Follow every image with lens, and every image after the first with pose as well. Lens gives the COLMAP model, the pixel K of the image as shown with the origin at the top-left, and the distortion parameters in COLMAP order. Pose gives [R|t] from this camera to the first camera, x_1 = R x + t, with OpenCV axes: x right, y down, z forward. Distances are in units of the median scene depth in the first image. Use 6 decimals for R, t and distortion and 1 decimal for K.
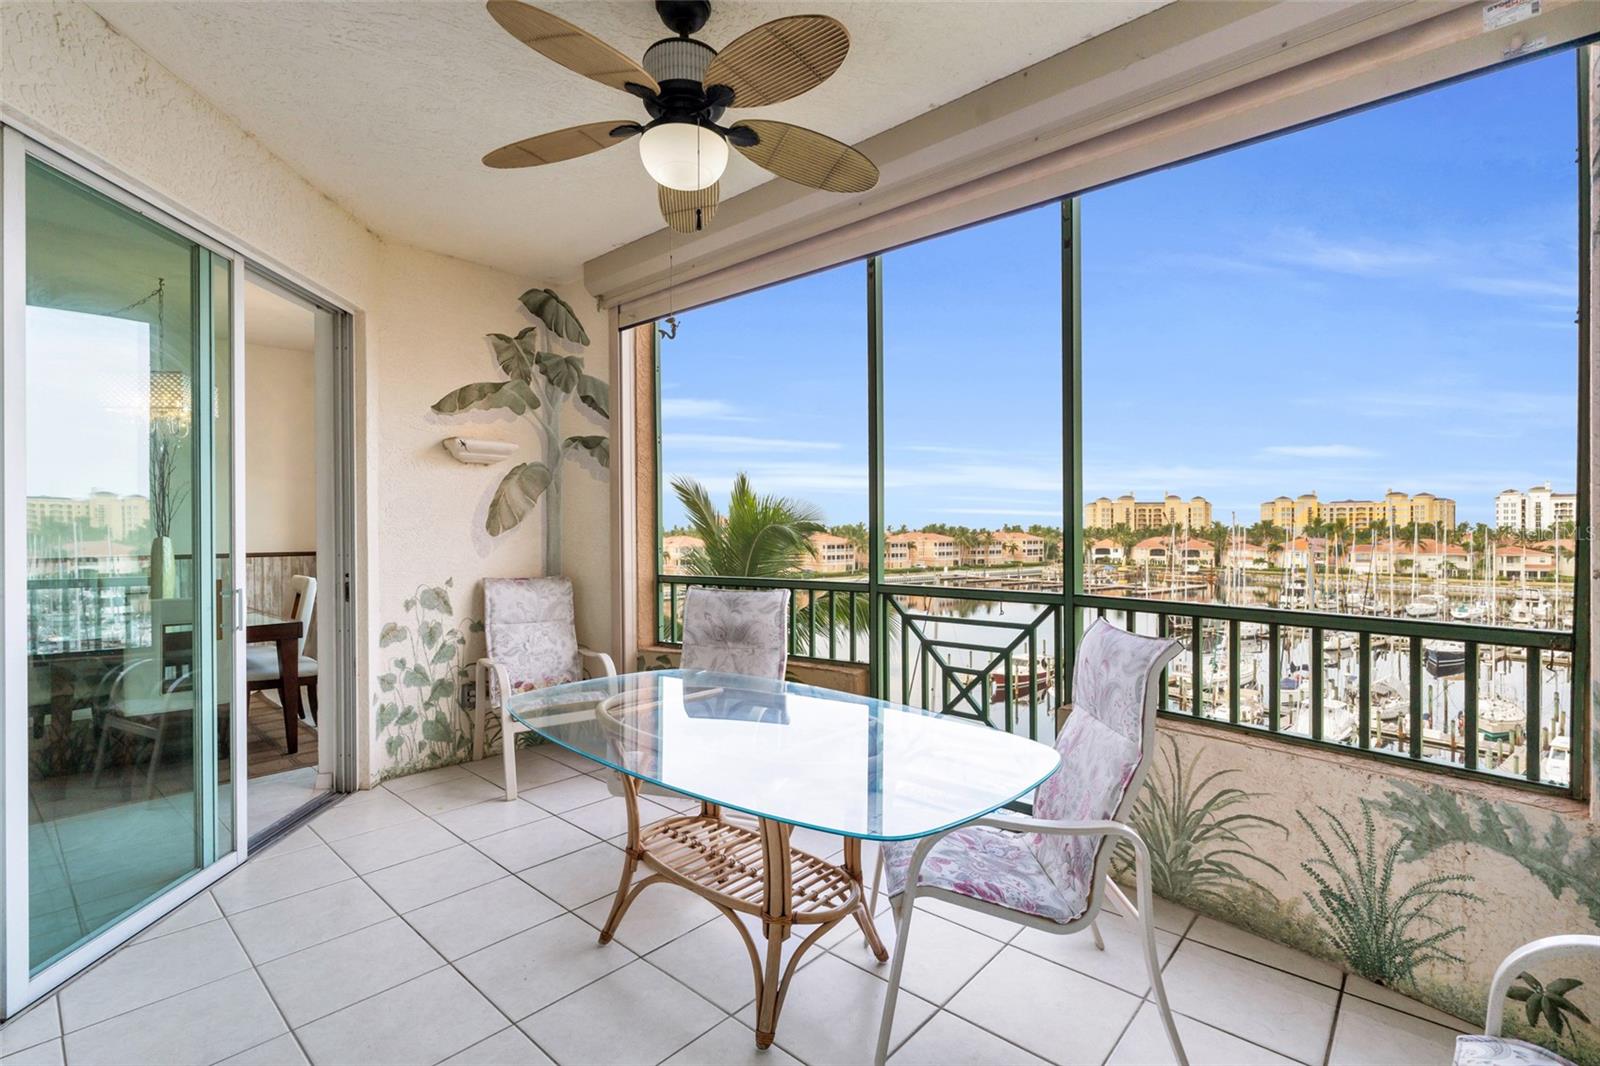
lens RADIAL K [[718.7, 0, 794.9], [0, 718.7, 529.7], [0, 0, 1]] dist [-0.002724, -0.000309]
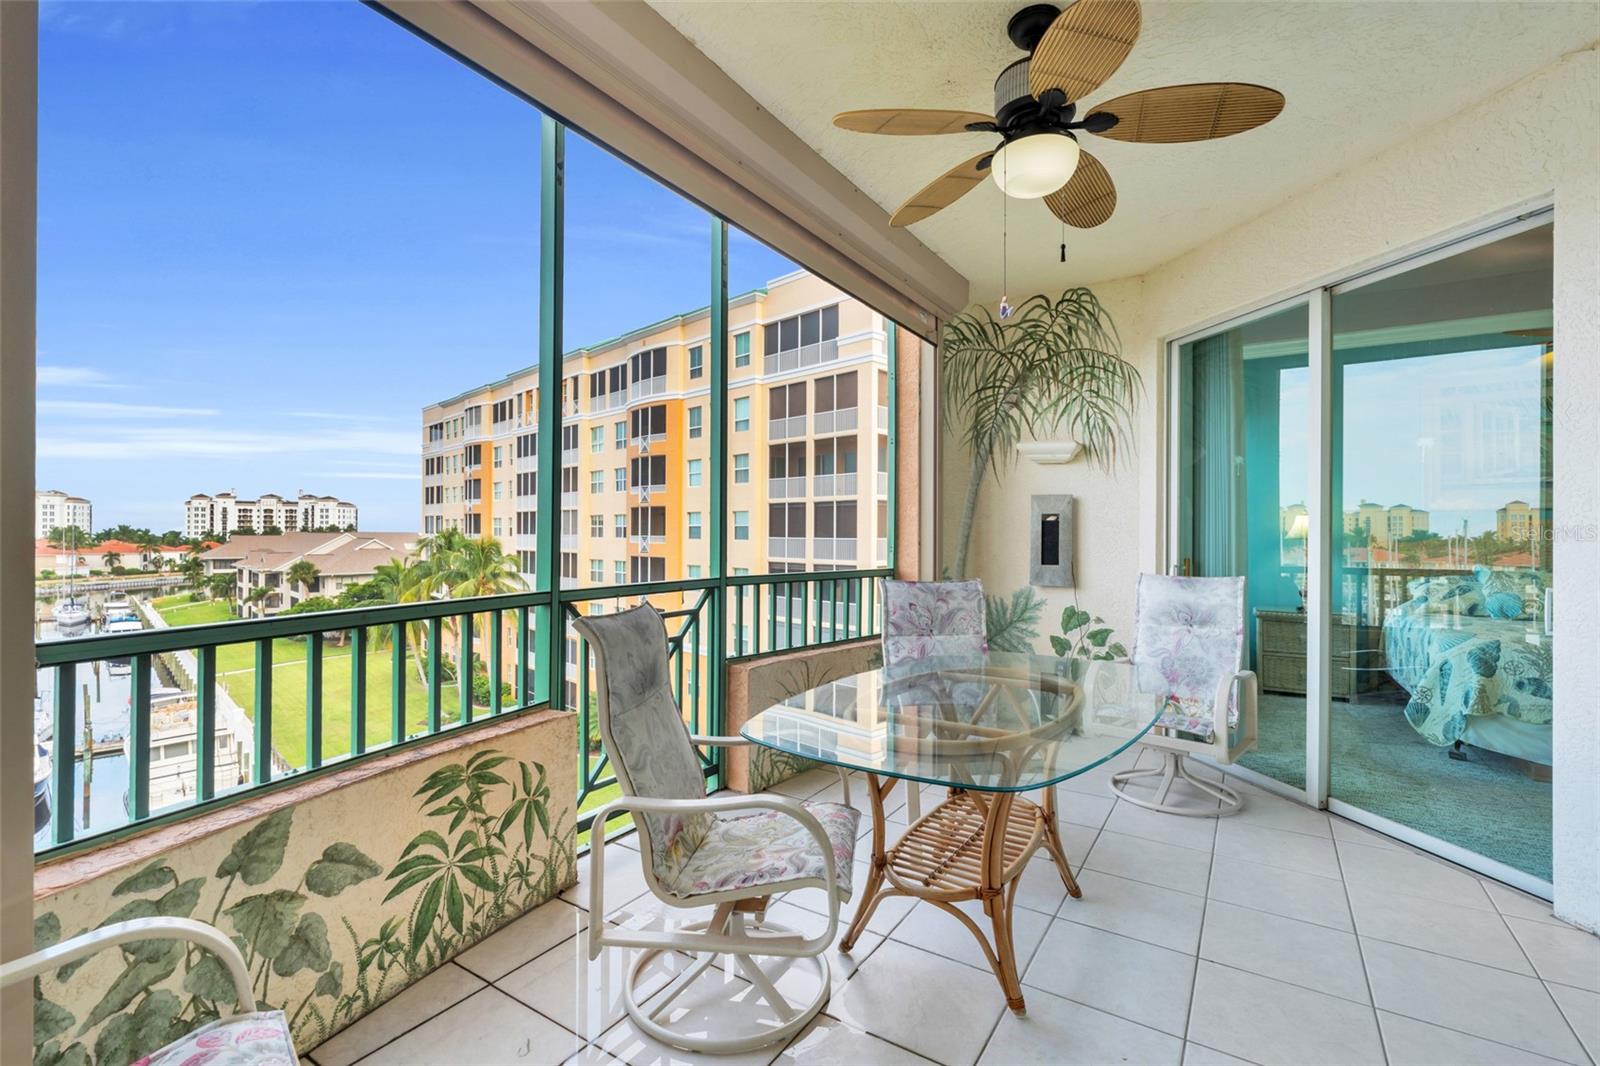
lens RADIAL K [[718.7, 0, 776.8], [0, 718.7, 531.2], [0, 0, 1]] dist [-0.002724, -0.000309]
pose [[-0.138307, 0.005338, 0.990375, -0.602368], [-0.003144, 0.999978, -0.005829, 0.015090], [-0.990384, -0.003919, -0.138287, 0.814081]]
